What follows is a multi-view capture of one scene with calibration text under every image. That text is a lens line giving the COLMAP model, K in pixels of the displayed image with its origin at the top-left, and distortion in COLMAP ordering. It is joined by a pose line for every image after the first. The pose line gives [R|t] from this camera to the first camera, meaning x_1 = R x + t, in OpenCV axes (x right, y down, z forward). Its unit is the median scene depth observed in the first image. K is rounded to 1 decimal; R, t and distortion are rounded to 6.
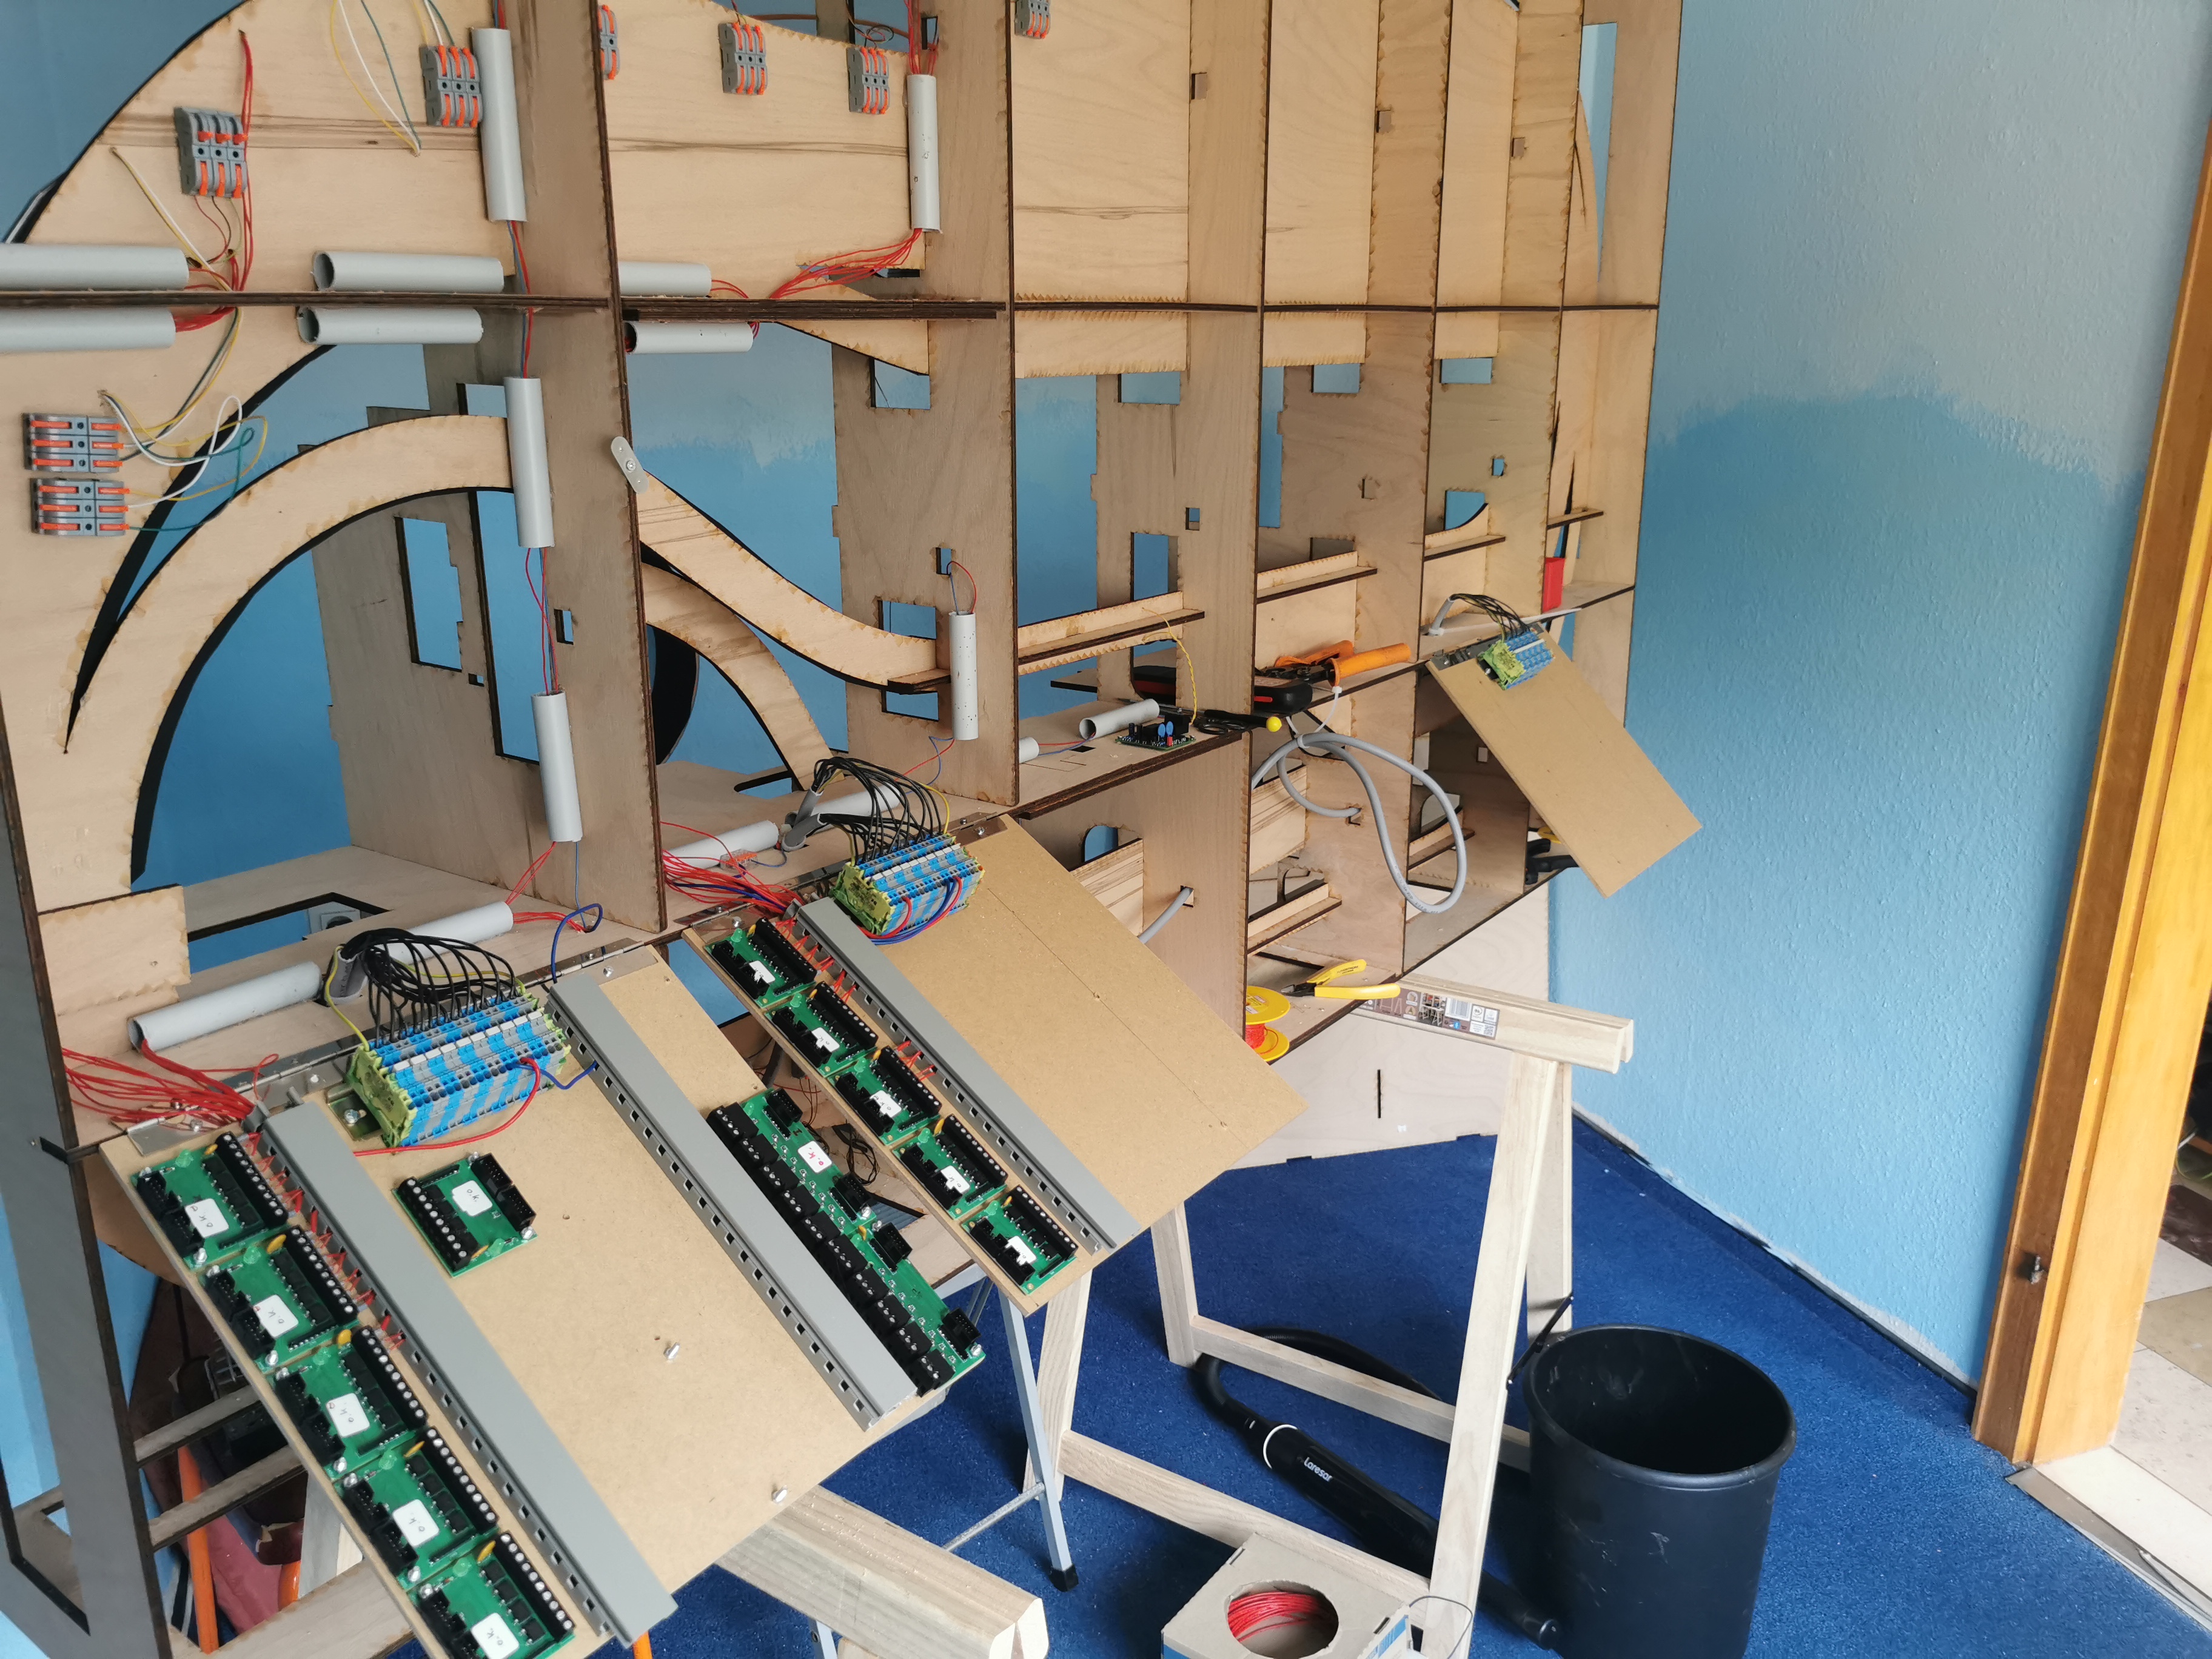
lens RADIAL K [[1701.8, 0, 1106.2], [0, 1701.8, 824.0], [0, 0, 1]] dist [0.046165, -0.074708]
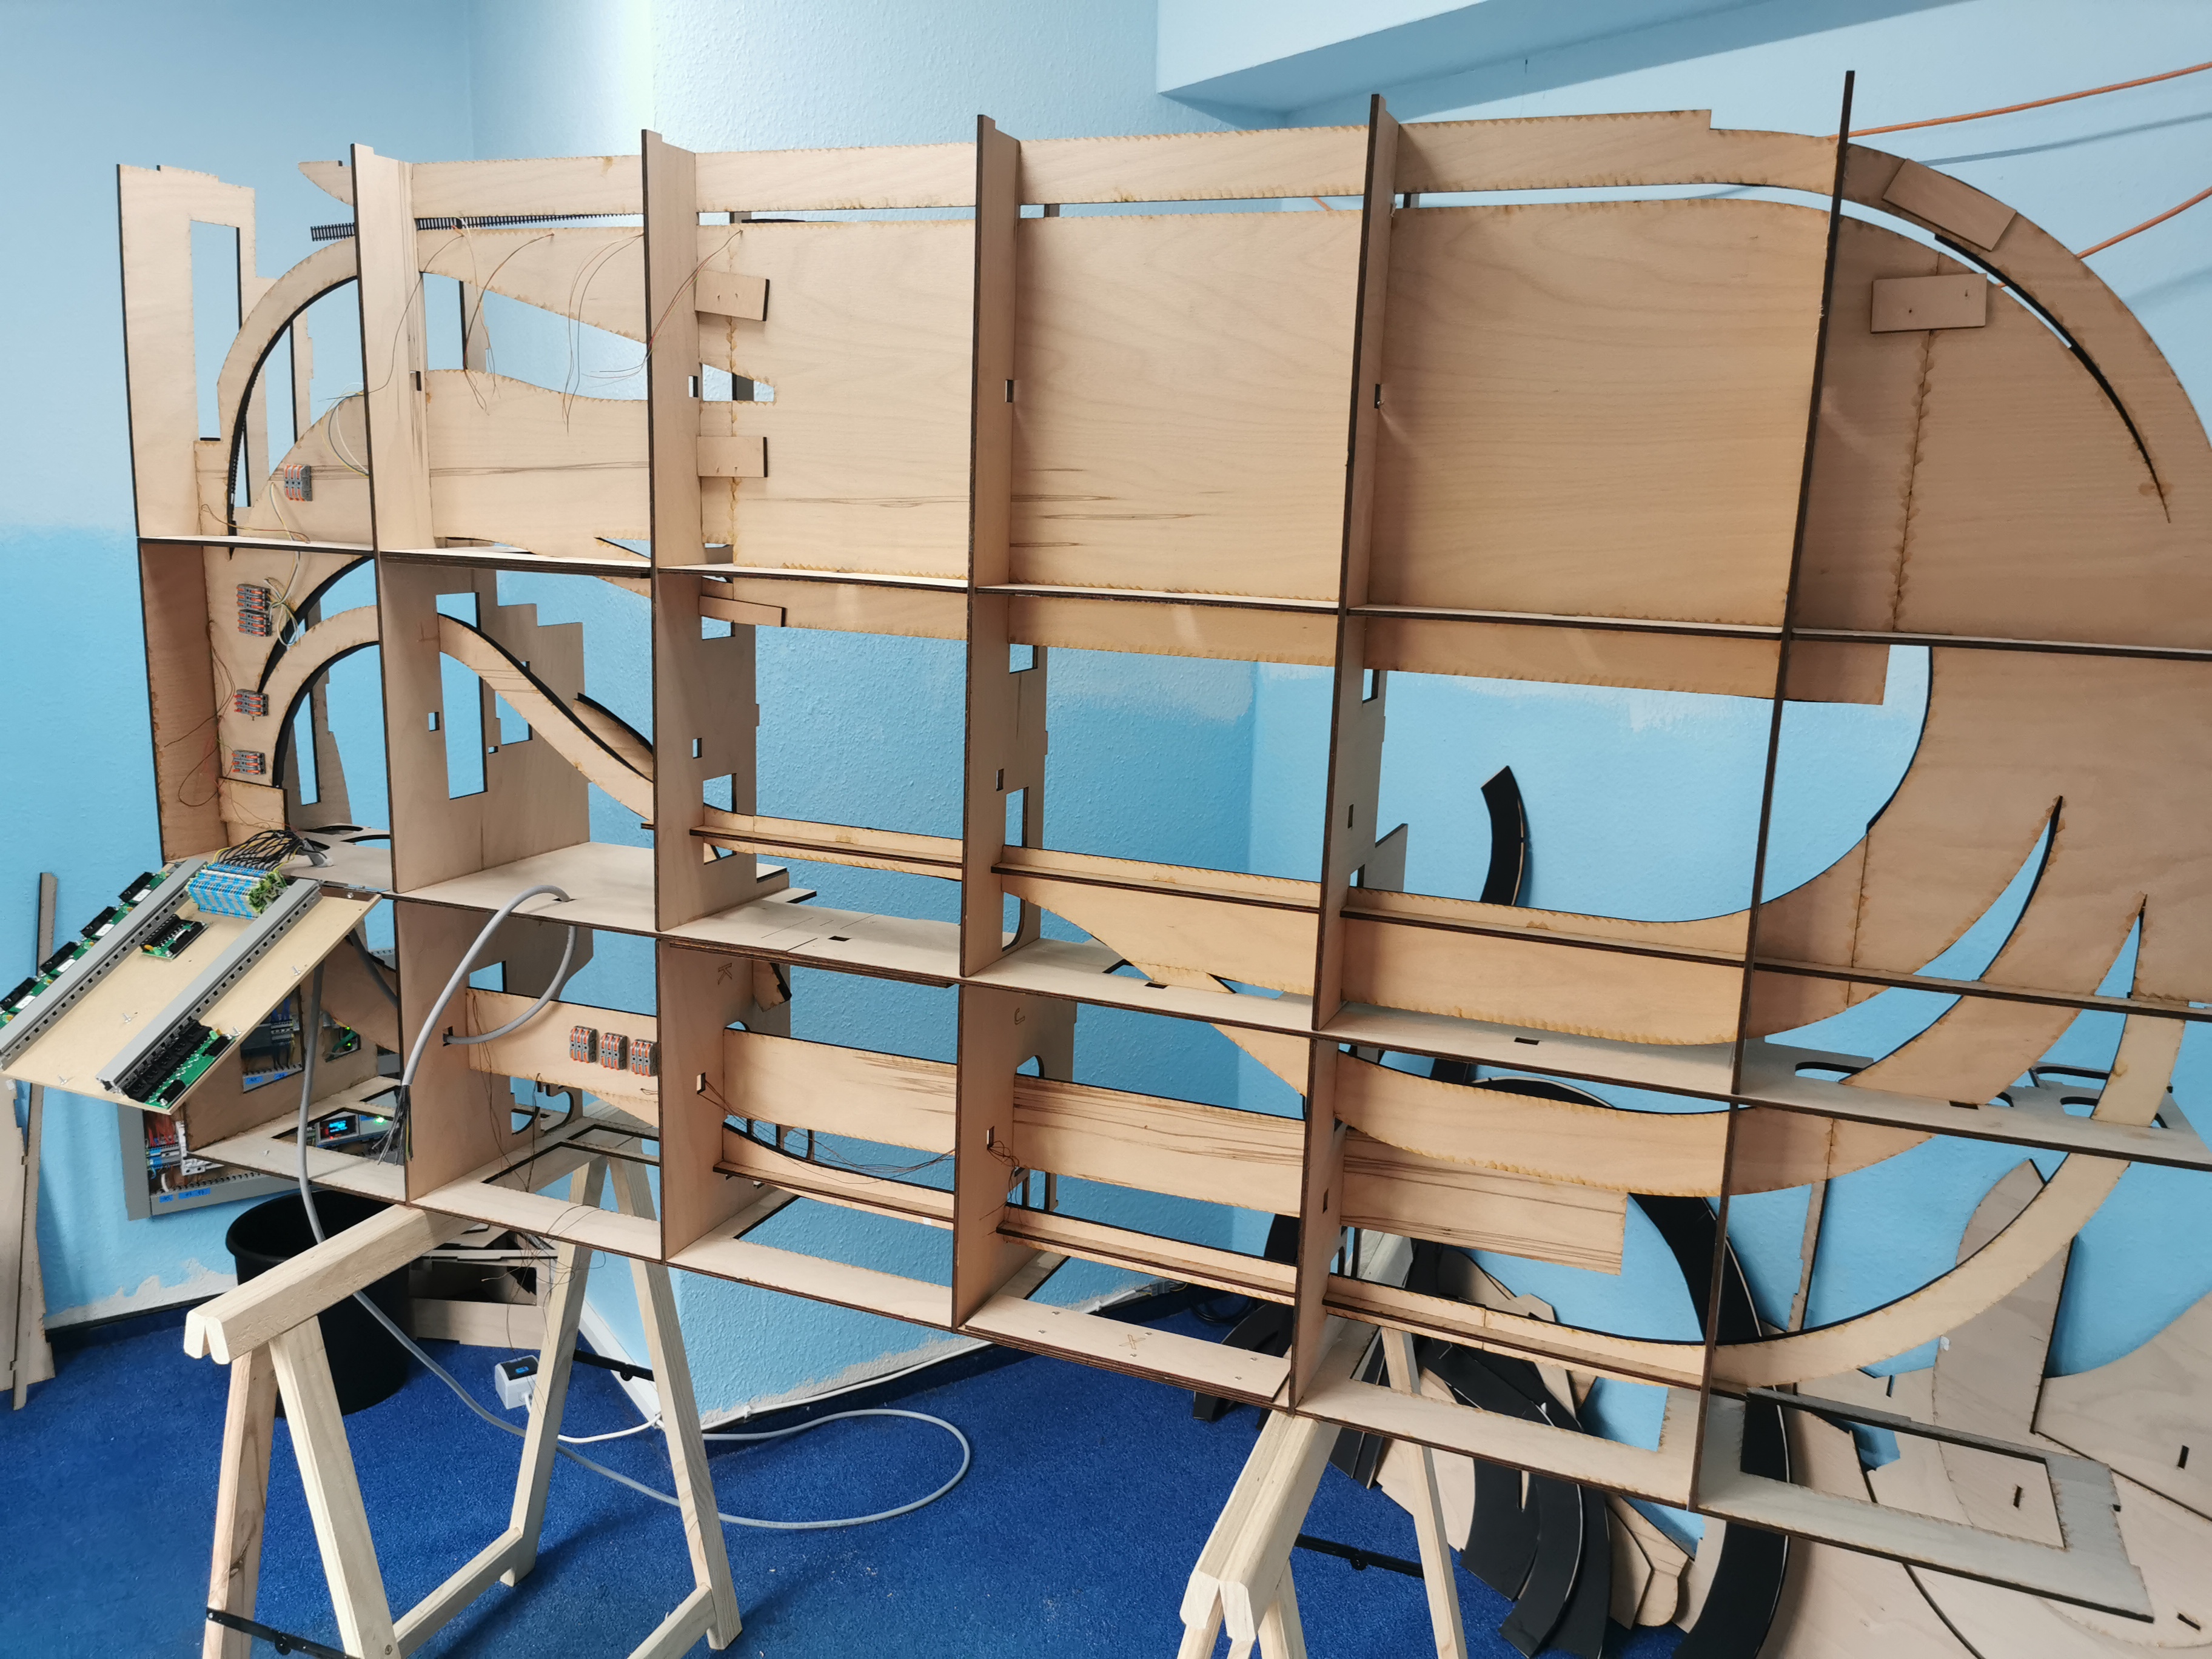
lens RADIAL K [[1754.7, 0, 1106.8], [0, 1754.7, 839.6], [0, 0, 1]] dist [0.088135, -0.155412]
pose [[0.238604, 0.195948, -0.951143, 0.941875], [-0.309827, 0.943607, 0.116672, -0.245426], [0.920367, 0.266851, 0.285858, 0.639284]]
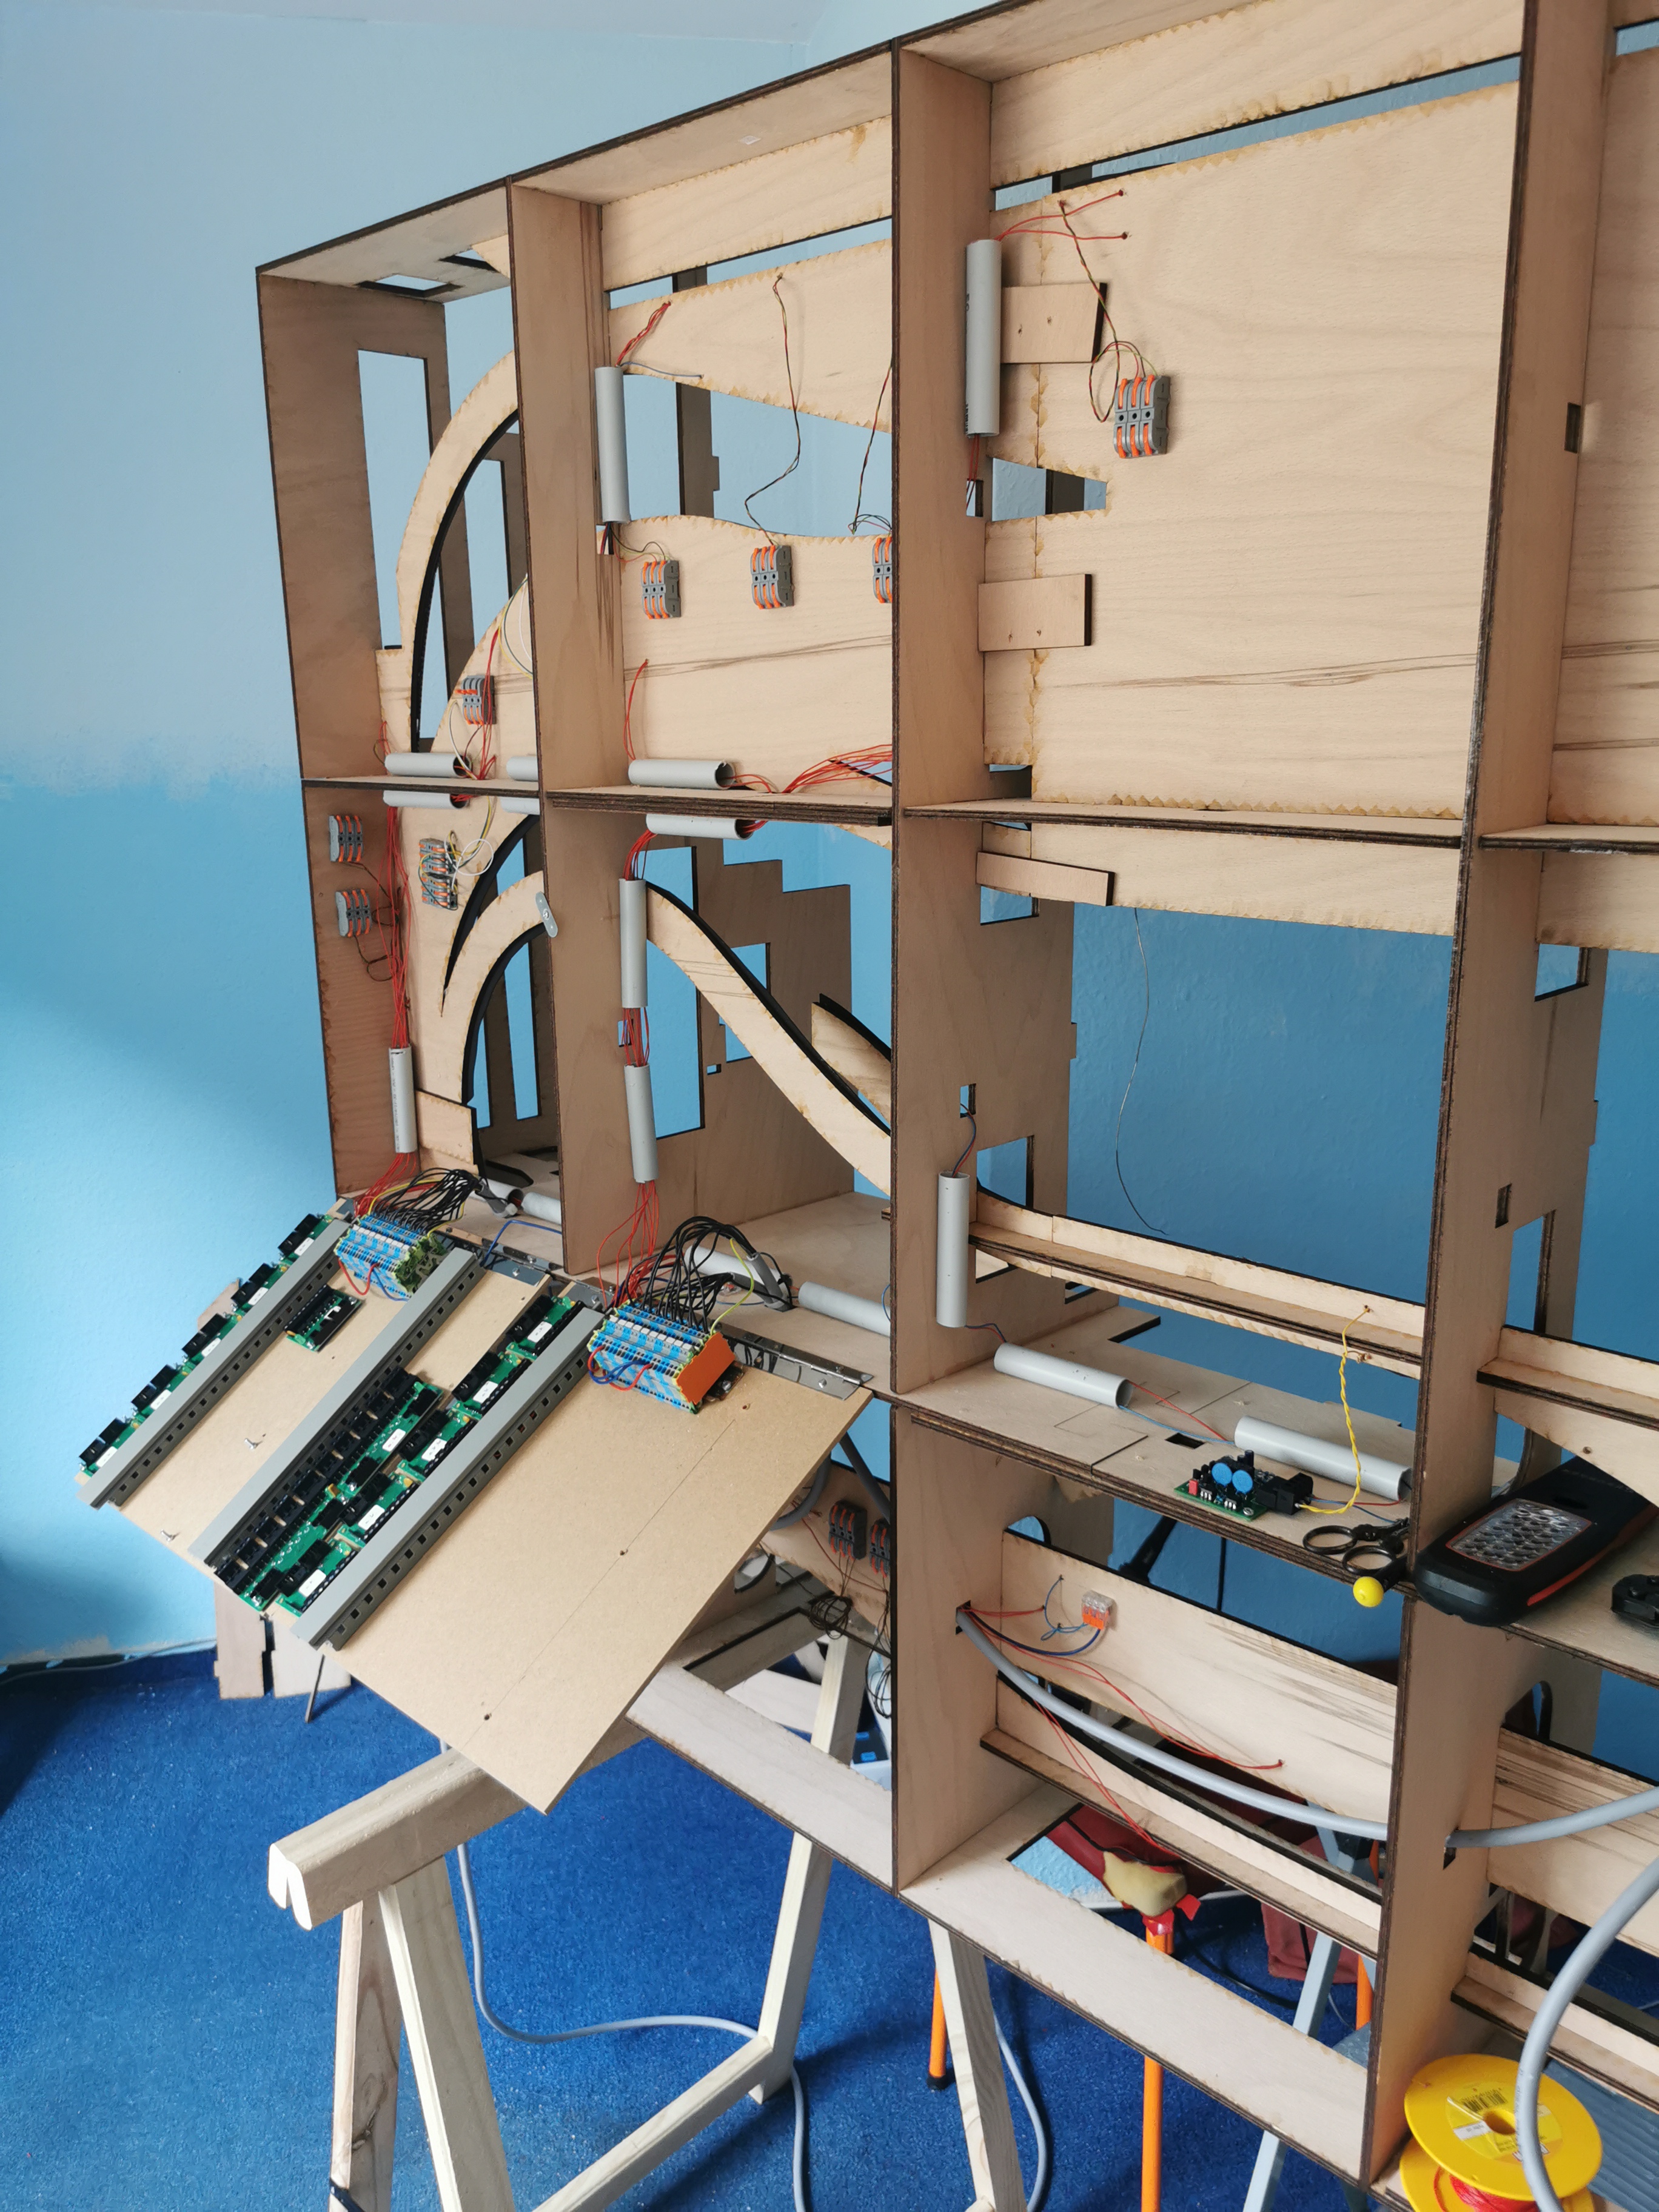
lens RADIAL K [[1710.2, 0, 829.5], [0, 1710.2, 1098.5], [0, 0, 1]] dist [0.038404, -0.066324]
pose [[-0.150523, 0.223148, -0.963093, 0.509262], [-0.275163, 0.926240, 0.257614, -0.246535], [0.949541, 0.303785, -0.078018, 0.697968]]
